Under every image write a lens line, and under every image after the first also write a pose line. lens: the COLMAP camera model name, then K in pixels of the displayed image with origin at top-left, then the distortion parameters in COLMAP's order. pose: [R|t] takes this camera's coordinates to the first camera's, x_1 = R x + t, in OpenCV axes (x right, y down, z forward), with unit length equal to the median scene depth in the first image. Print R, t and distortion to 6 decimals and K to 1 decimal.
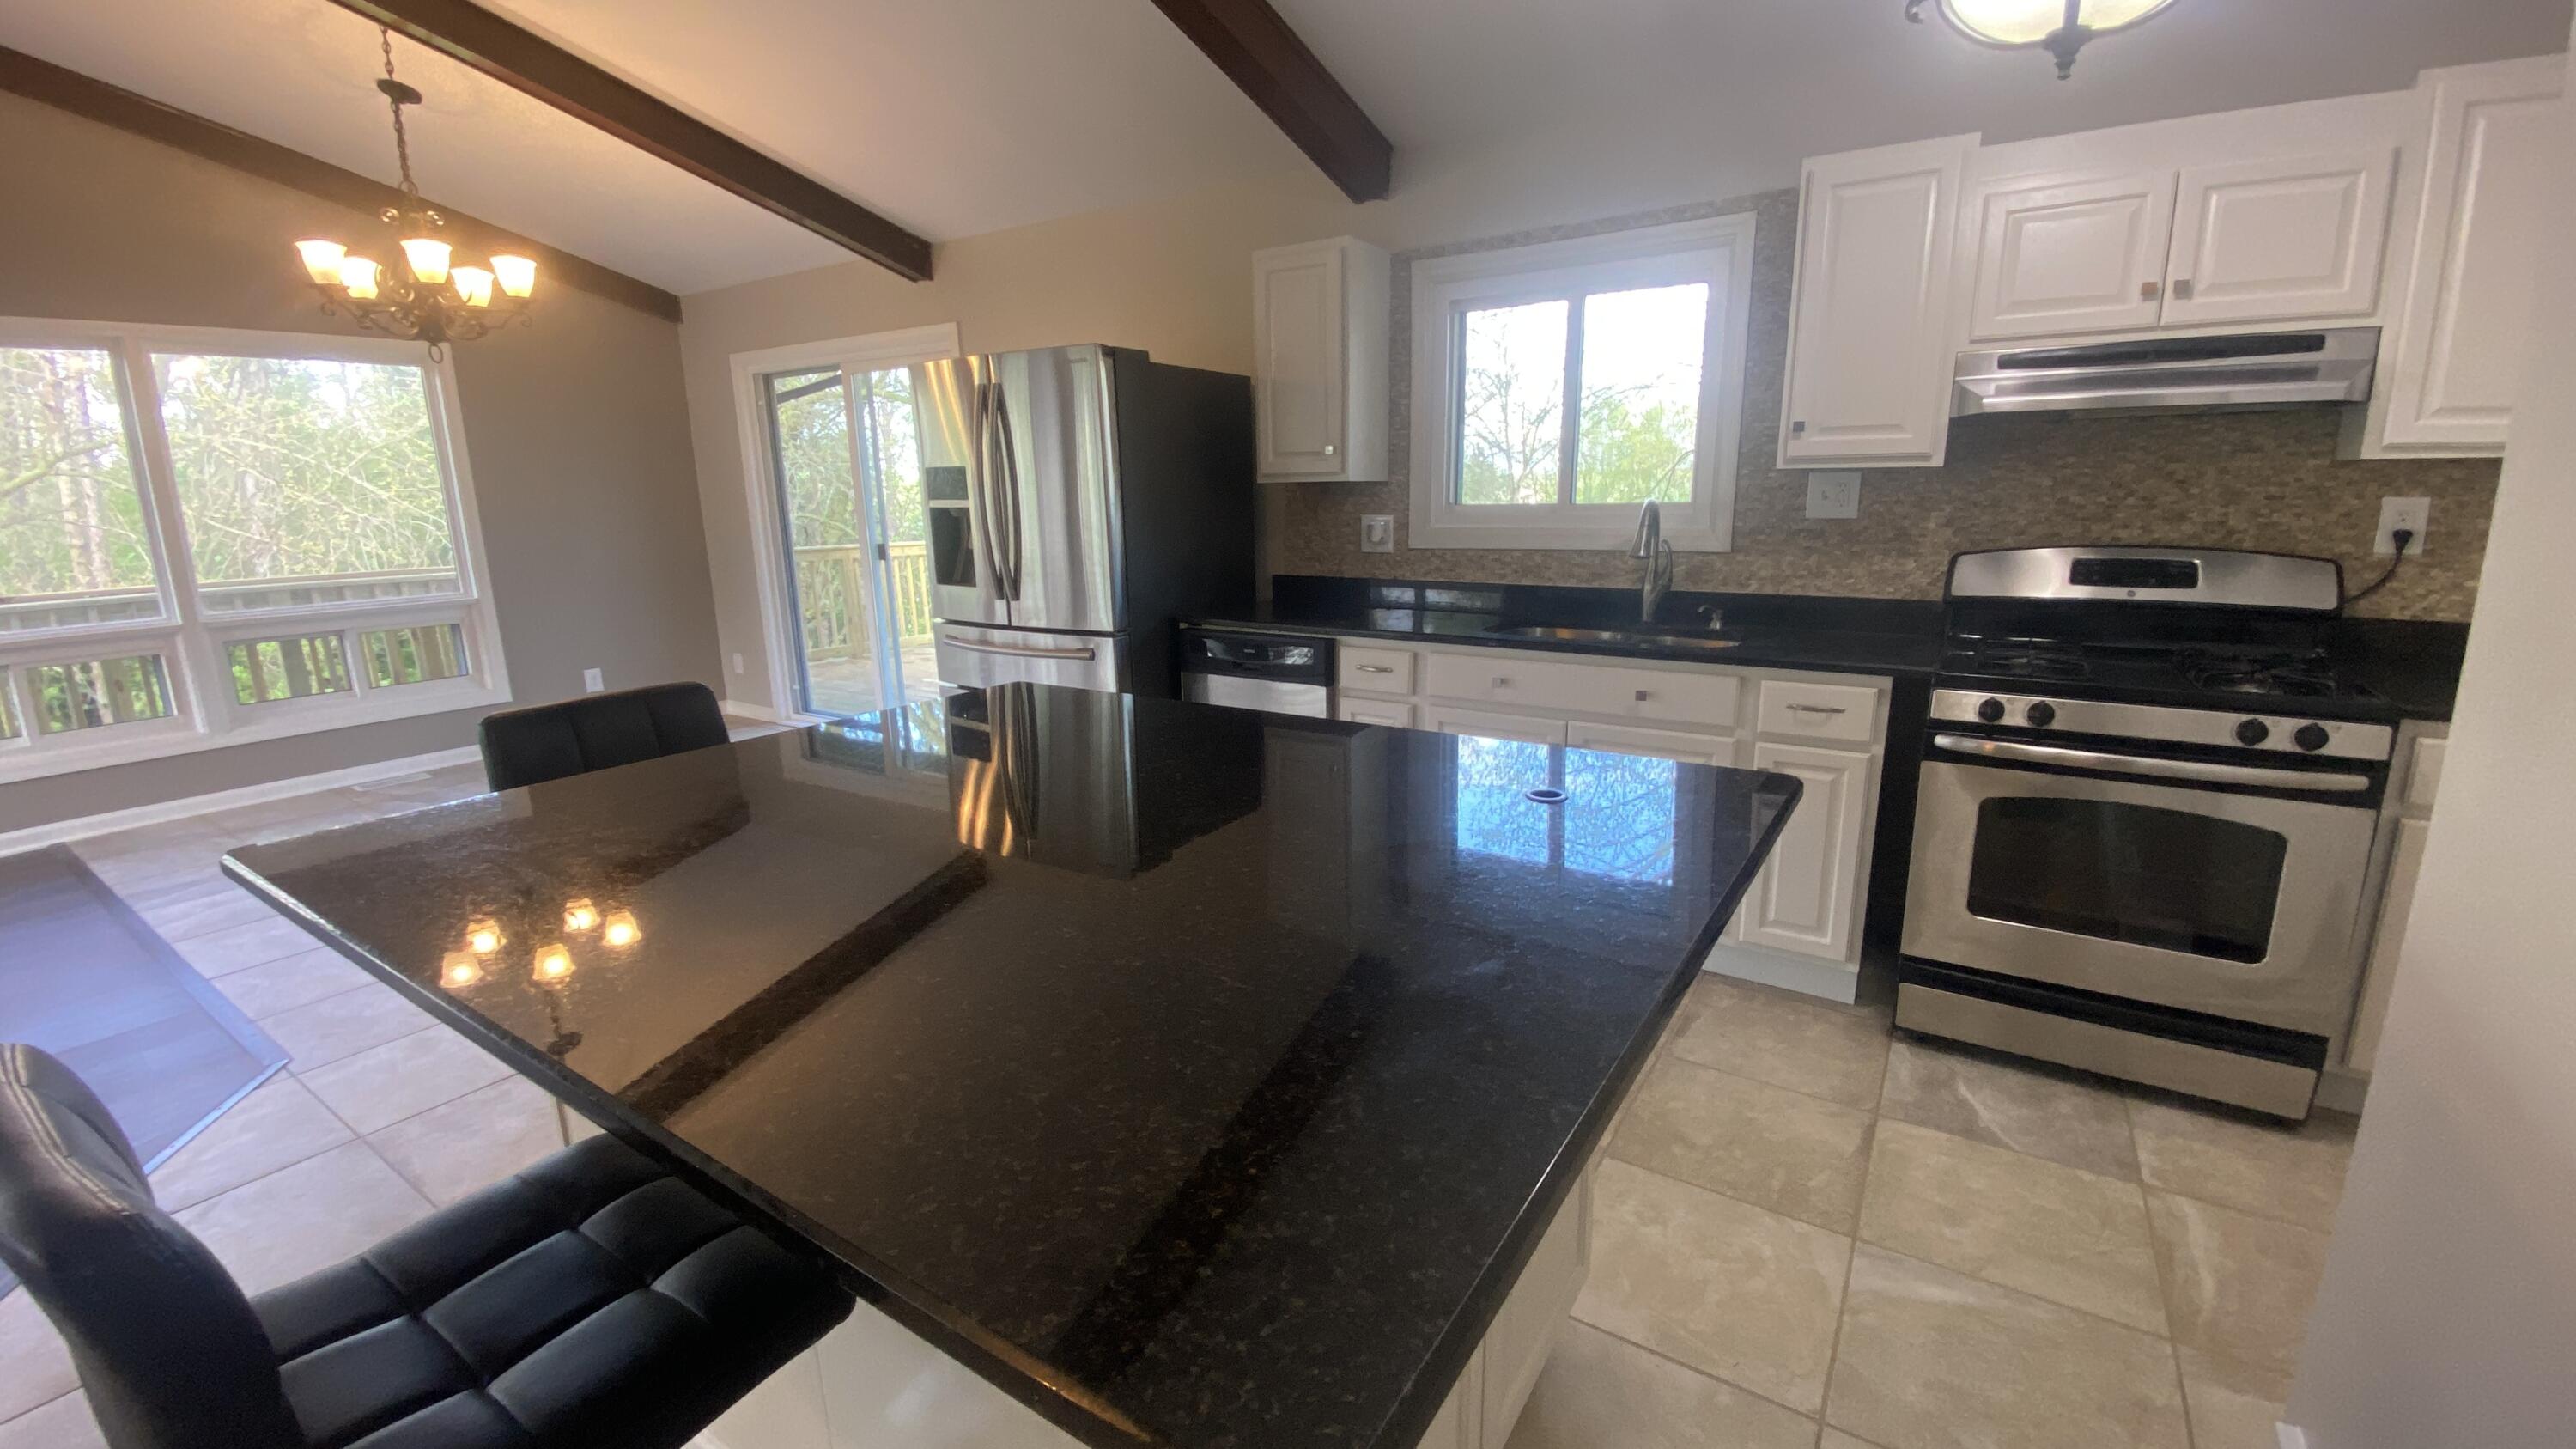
lens RADIAL K [[1036.9, 0, 1285.3], [0, 1036.9, 715.5], [0, 0, 1]] dist [0.030037, -0.024032]
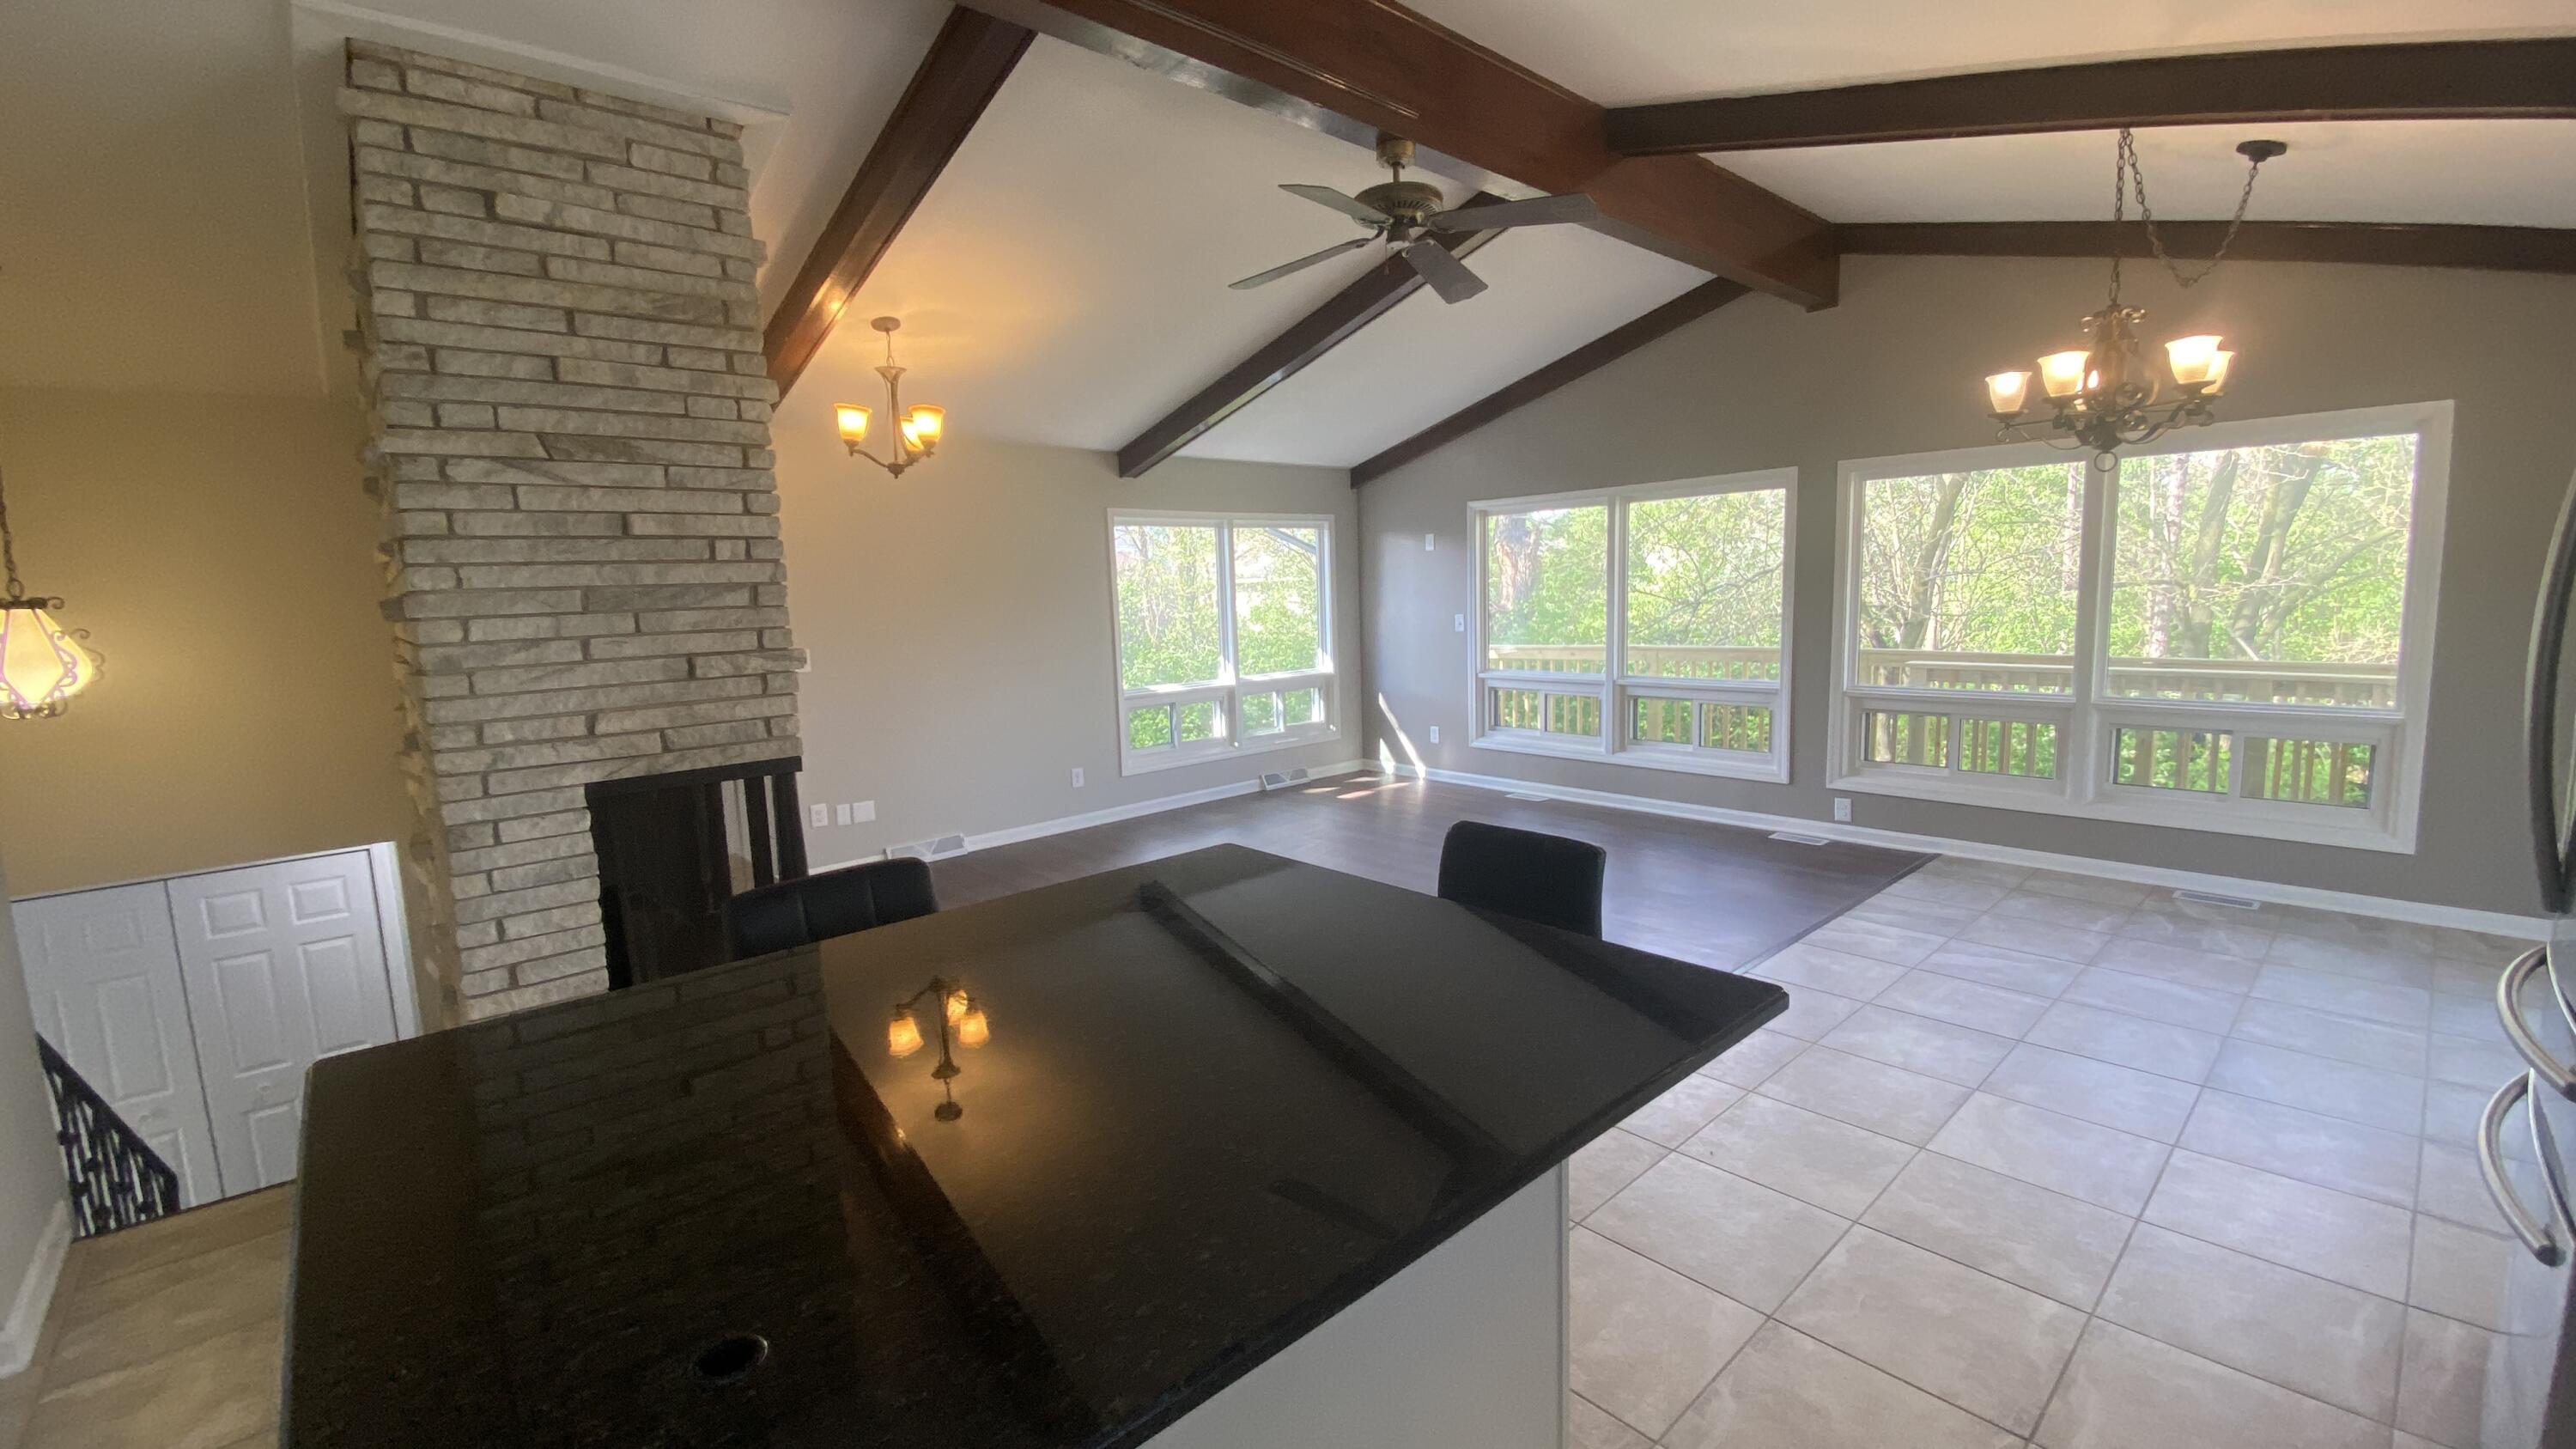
lens RADIAL K [[1036.9, 0, 1285.3], [0, 1036.9, 715.5], [0, 0, 1]] dist [0.030037, -0.024032]
pose [[-0.266735, 0.146510, -0.952569, 0.281688], [-0.166199, 0.966578, 0.195203, -0.186932], [0.949331, 0.210383, -0.233471, 0.575623]]
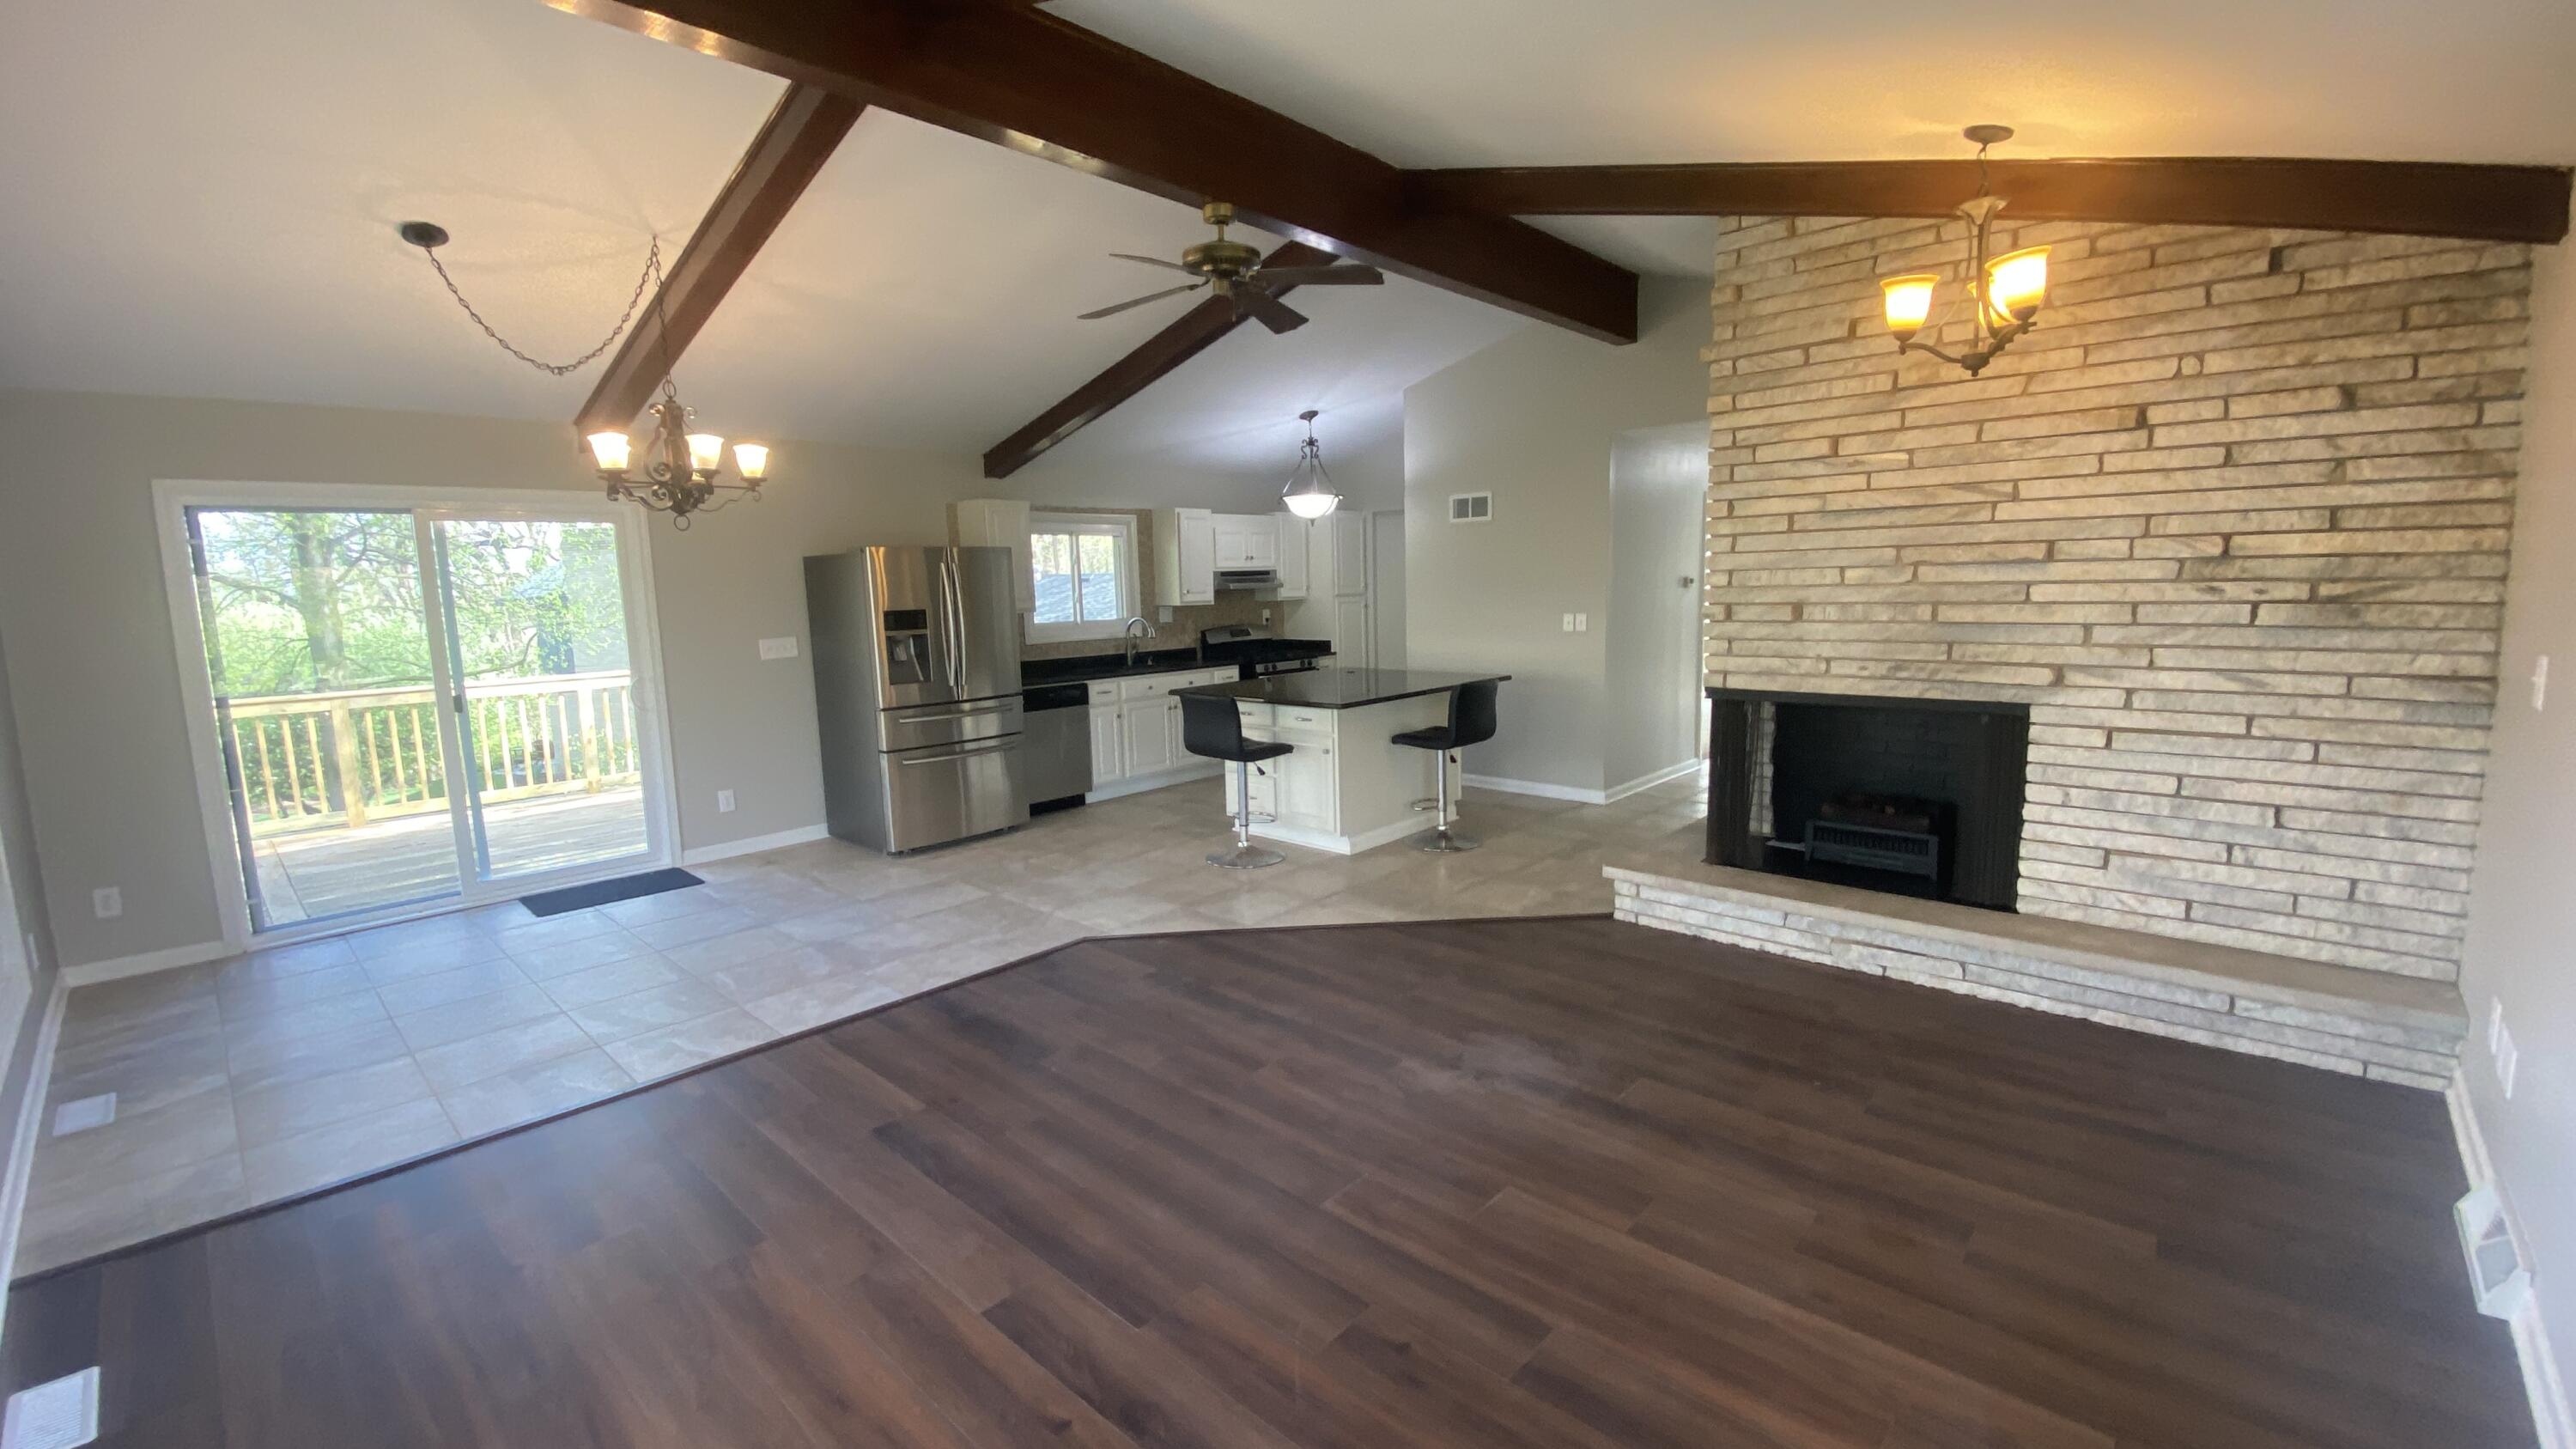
lens RADIAL K [[1036.9, 0, 1285.3], [0, 1036.9, 715.5], [0, 0, 1]] dist [0.030037, -0.024032]
pose [[0.164746, -0.115260, 0.979578, -1.861858], [0.234748, 0.969193, 0.074558, -0.064348], [-0.957994, 0.217671, 0.186727, 0.181661]]
